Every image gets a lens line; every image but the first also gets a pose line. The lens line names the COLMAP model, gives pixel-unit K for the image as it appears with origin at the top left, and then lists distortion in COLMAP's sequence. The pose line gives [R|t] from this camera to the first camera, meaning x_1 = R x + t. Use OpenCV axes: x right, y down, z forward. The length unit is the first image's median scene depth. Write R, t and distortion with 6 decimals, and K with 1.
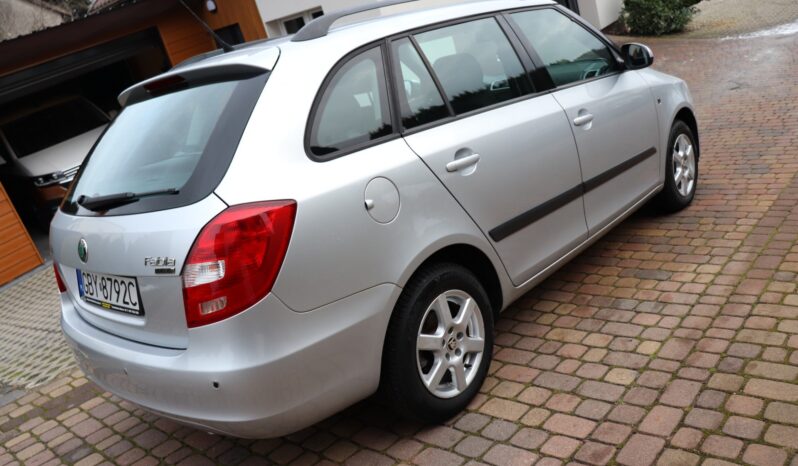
lens RADIAL K [[652.4, 0, 399.0], [0, 652.4, 233.0], [0, 0, 1]] dist [-0.165321, 0.139904]
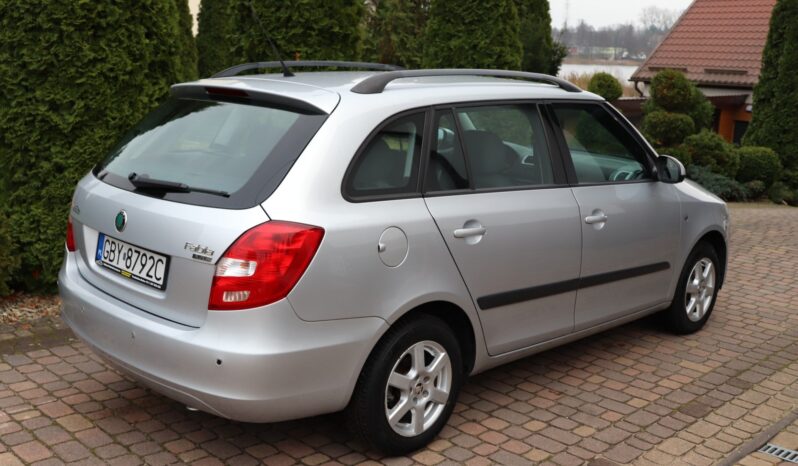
lens RADIAL K [[833.6, 0, 399.0], [0, 833.6, 233.0], [0, 0, 1]] dist [-0.013131, 0.002352]
pose [[0.966863, 0.255288, 0.001884, -0.023646], [-0.254613, 0.964792, -0.065943, 0.020360], [-0.018652, 0.063278, 0.997822, -0.467976]]
